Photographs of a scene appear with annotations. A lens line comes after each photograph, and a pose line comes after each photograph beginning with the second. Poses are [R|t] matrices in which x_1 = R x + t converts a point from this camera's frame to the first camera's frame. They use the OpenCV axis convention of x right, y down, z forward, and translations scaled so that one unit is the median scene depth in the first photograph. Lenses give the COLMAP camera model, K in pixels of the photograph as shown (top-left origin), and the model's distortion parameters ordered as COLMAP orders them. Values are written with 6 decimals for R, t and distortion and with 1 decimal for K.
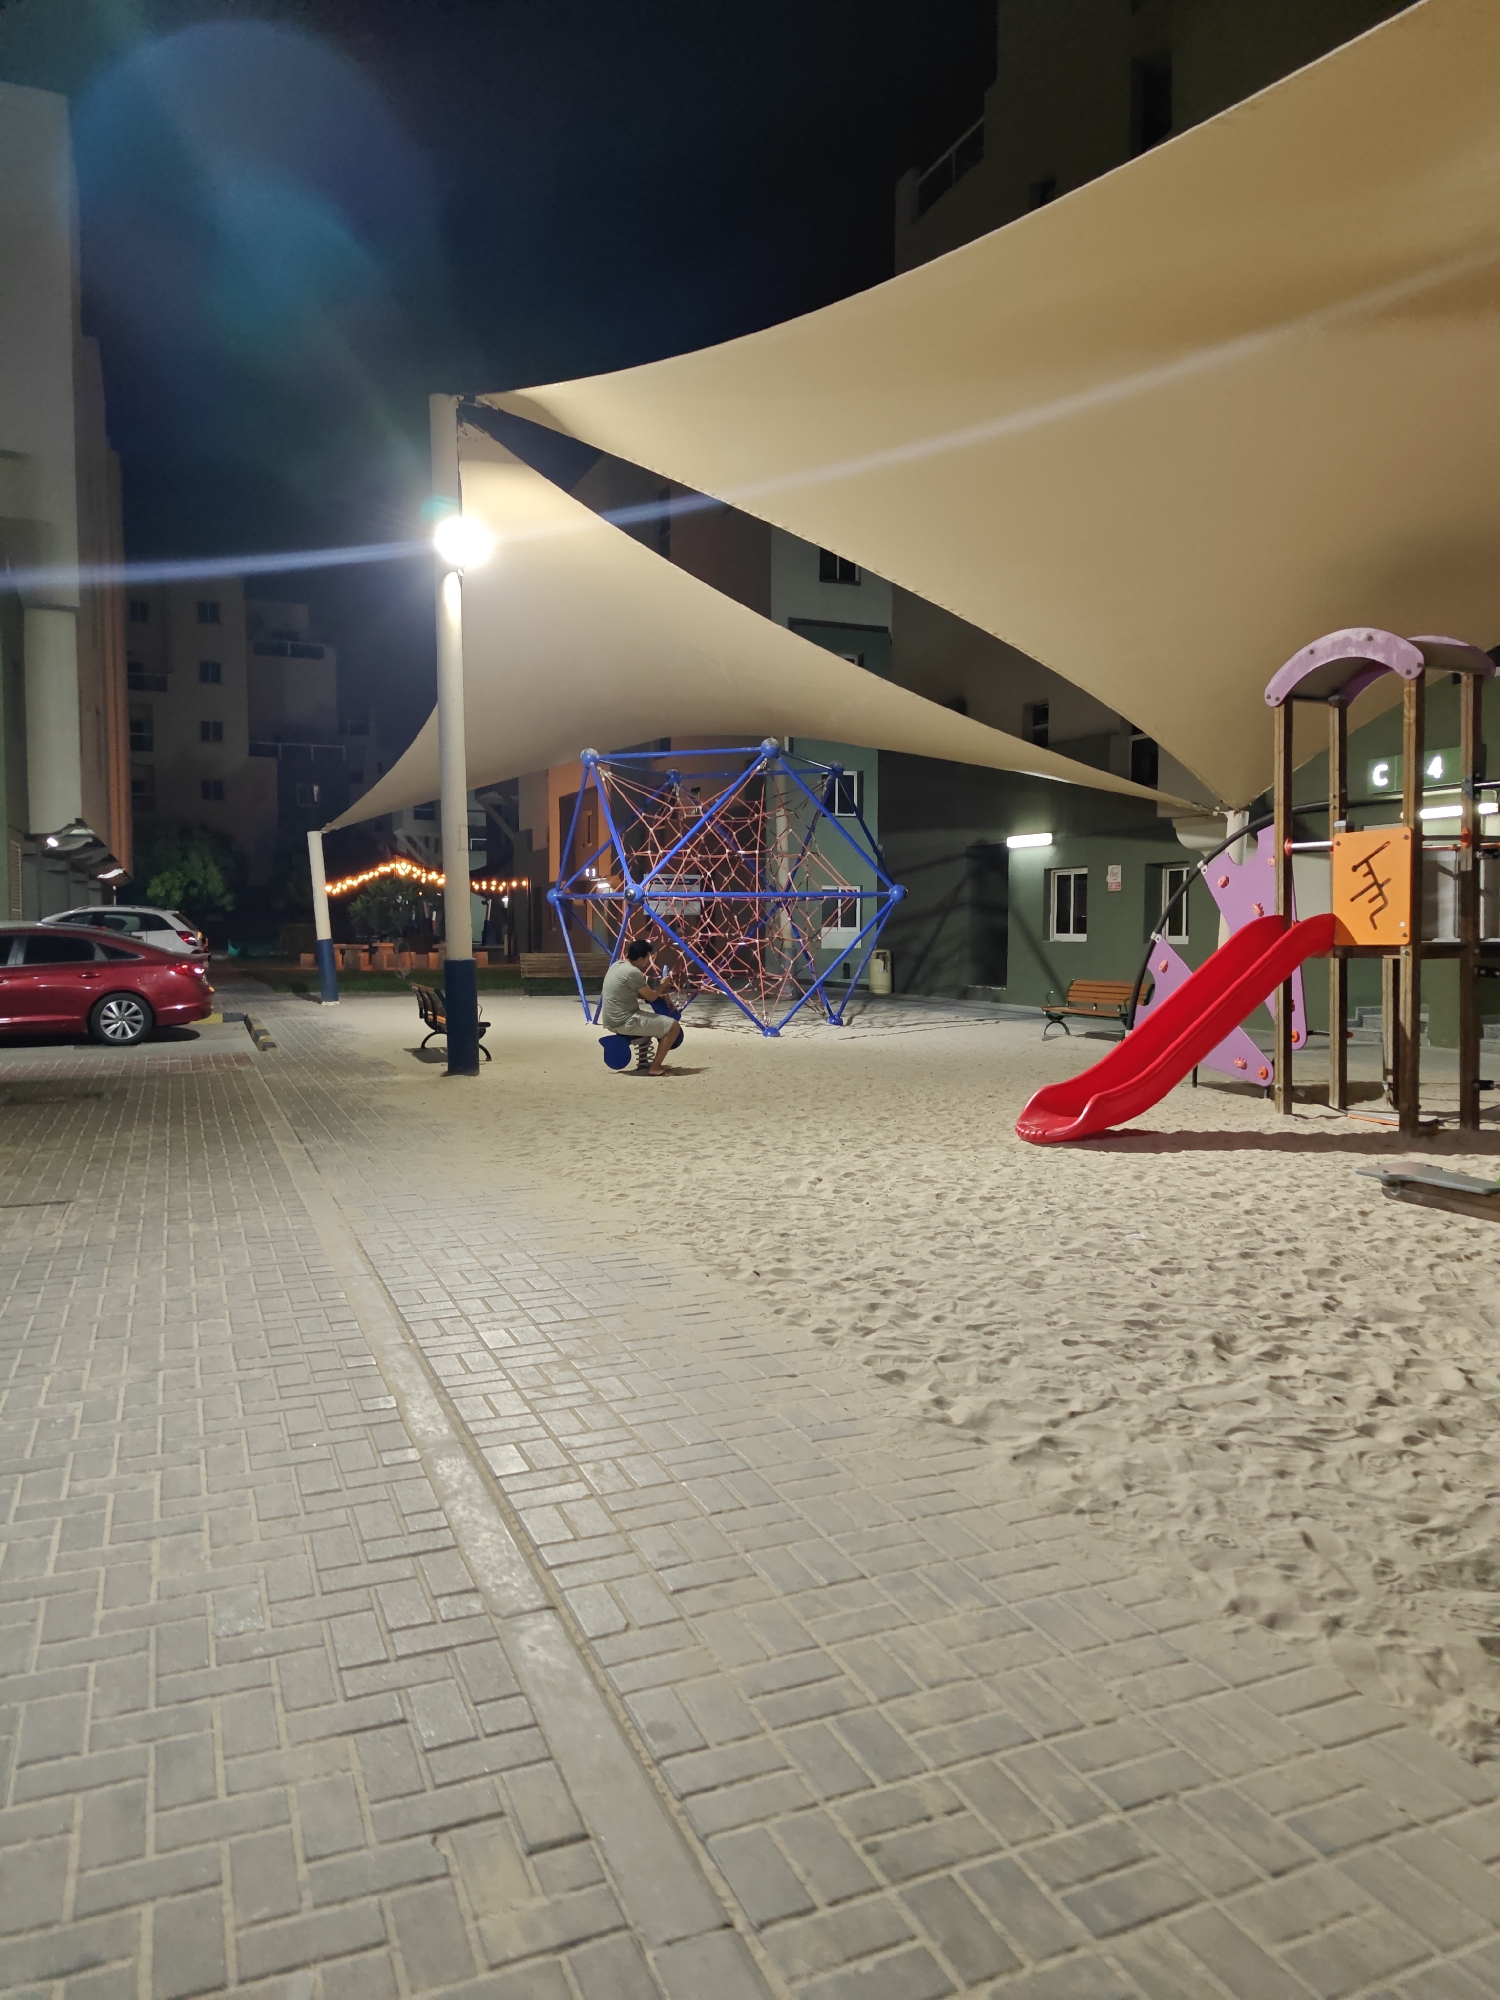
lens RADIAL K [[1345.1, 0, 750.6], [0, 1345.1, 1010.8], [0, 0, 1]] dist [0.047054, -0.037482]
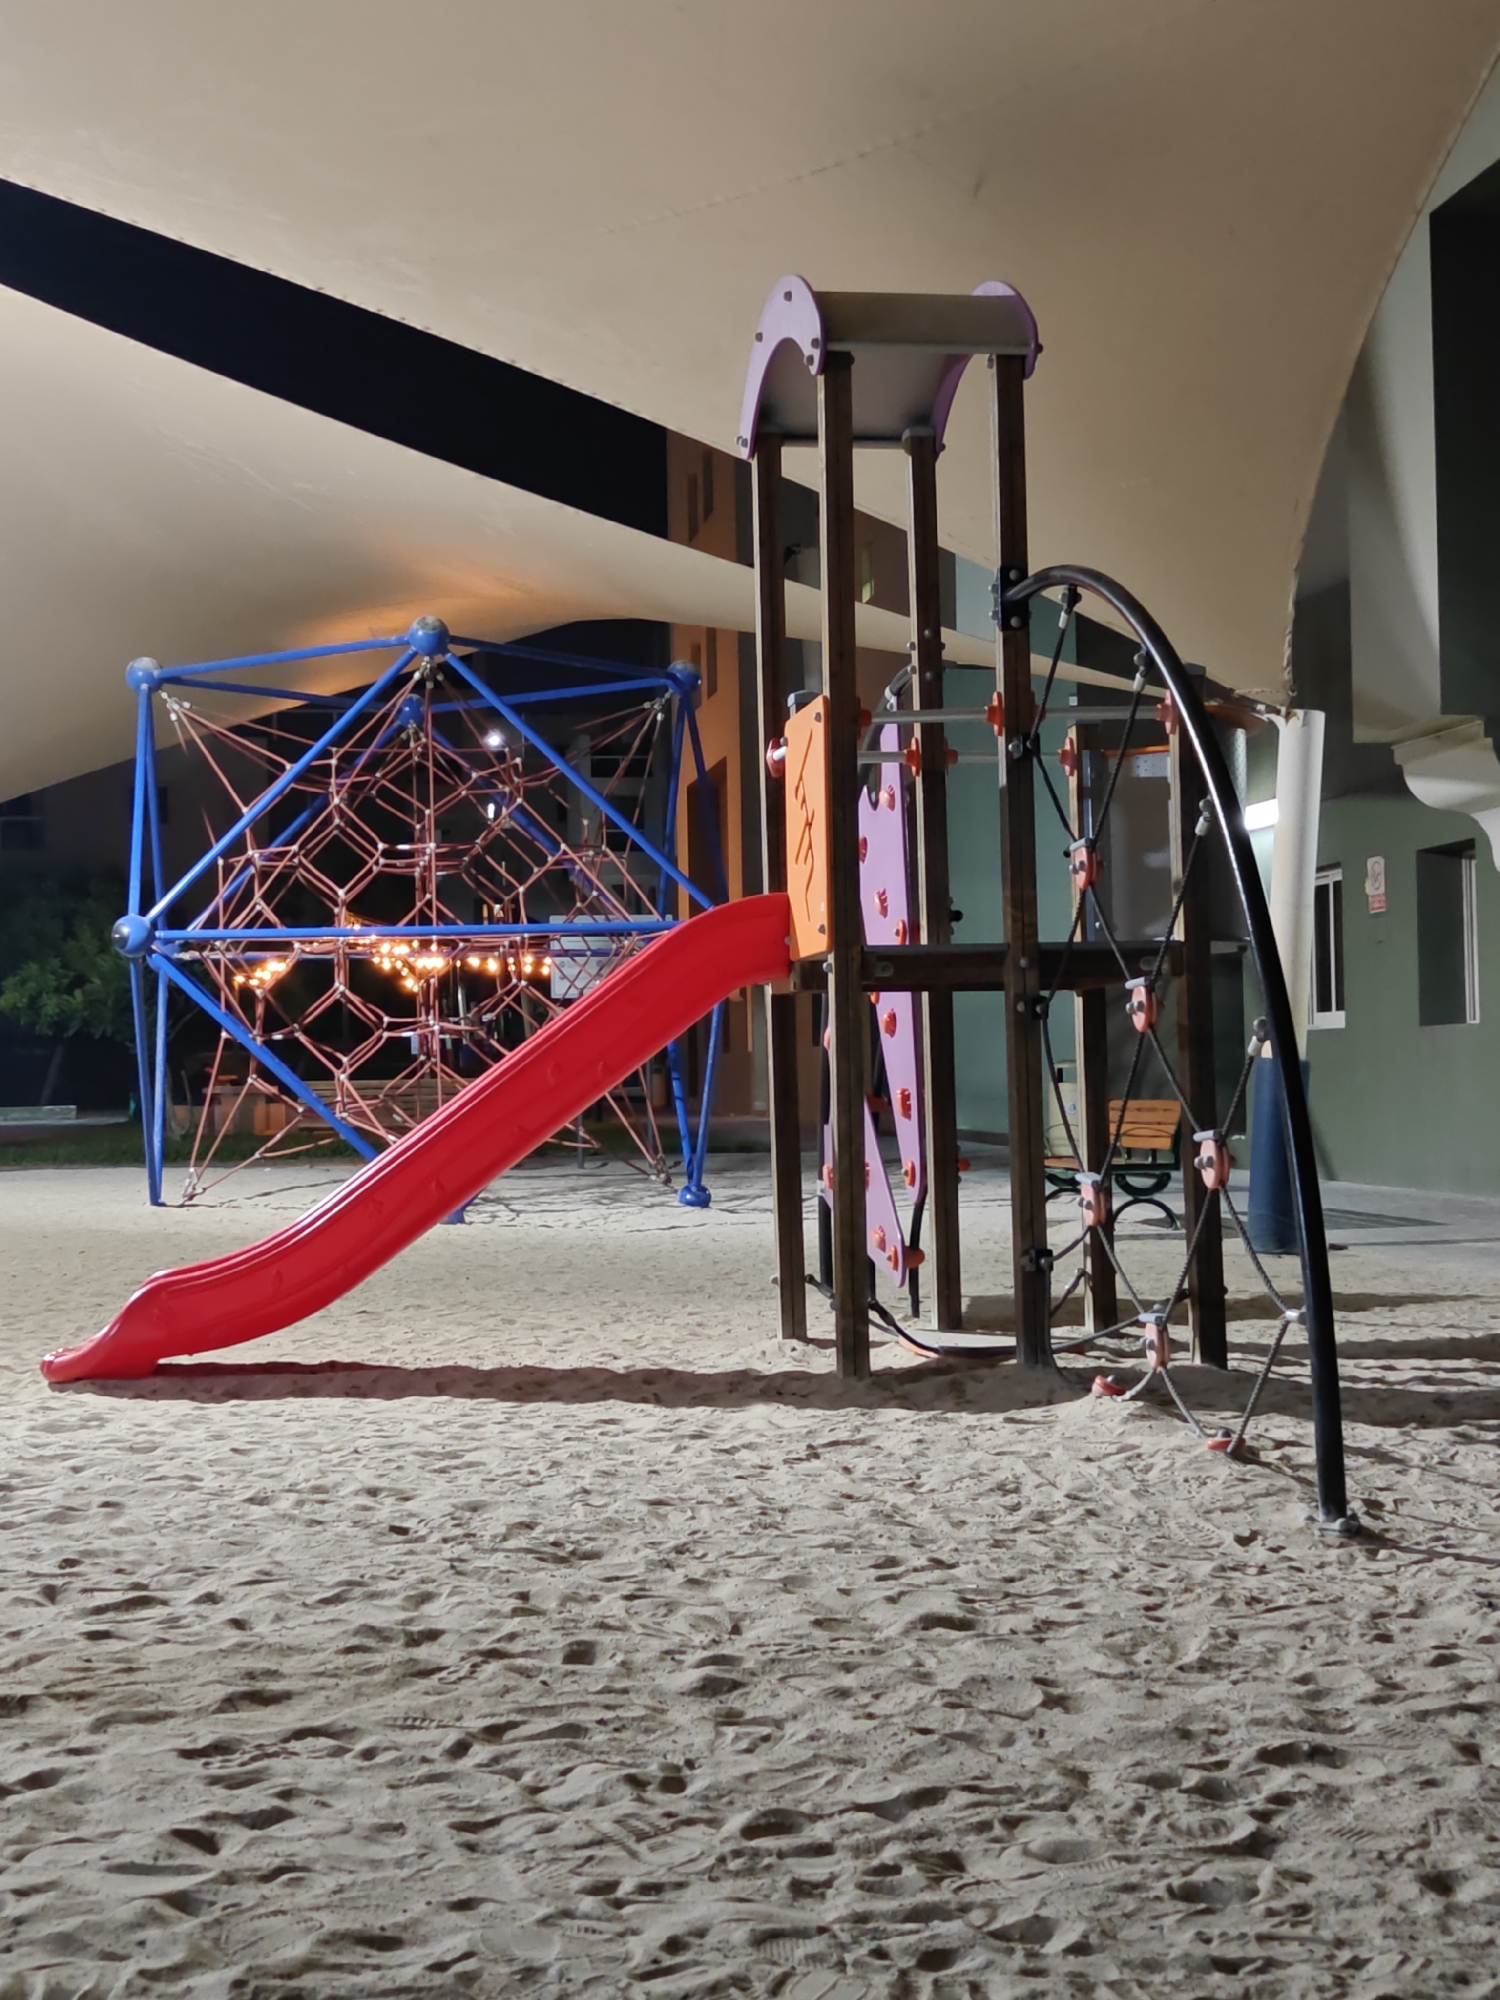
lens RADIAL K [[2769.6, 0, 763.5], [0, 2769.6, 1011.6], [0, 0, 1]] dist [0.224370, -1.113833]
pose [[0.968767, -0.024930, -0.246717, 0.150345], [0.004272, 0.996464, -0.083916, 0.011158], [0.247936, 0.080241, 0.965448, 0.022378]]
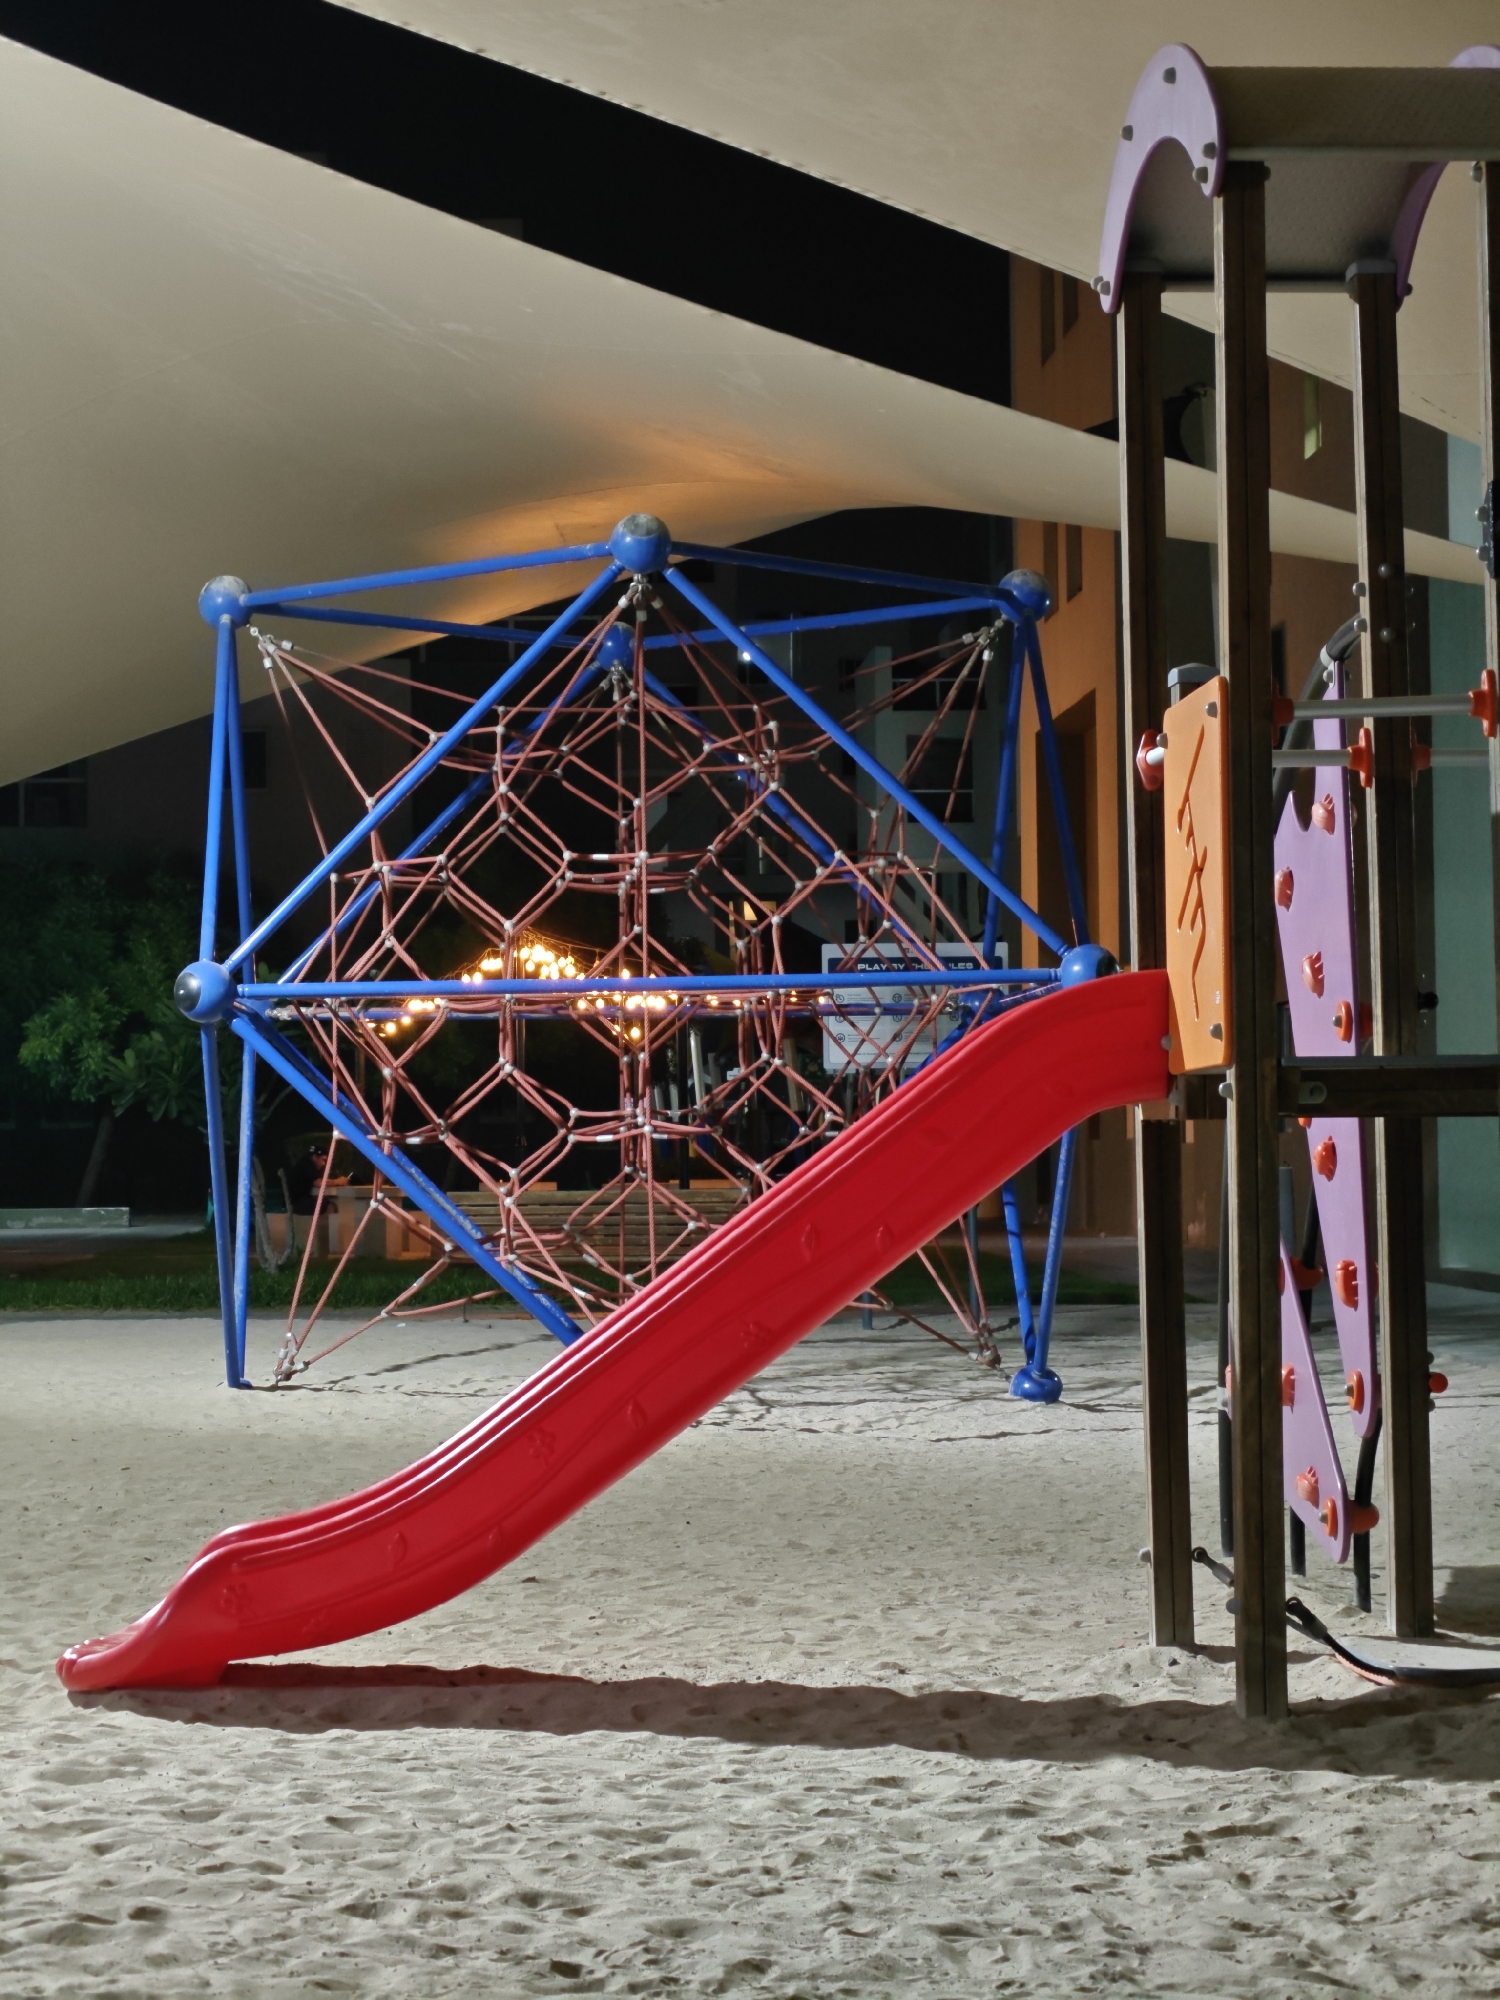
lens RADIAL K [[4220.5, 0, 750.0], [0, 4220.5, 1000.0], [0, 0, 1]] dist [0.028365, 0.069078]
pose [[0.940763, -0.024483, -0.338179, 0.152222], [-0.009152, 0.995193, -0.097508, 0.006593], [0.338940, 0.094827, 0.936017, 0.020909]]
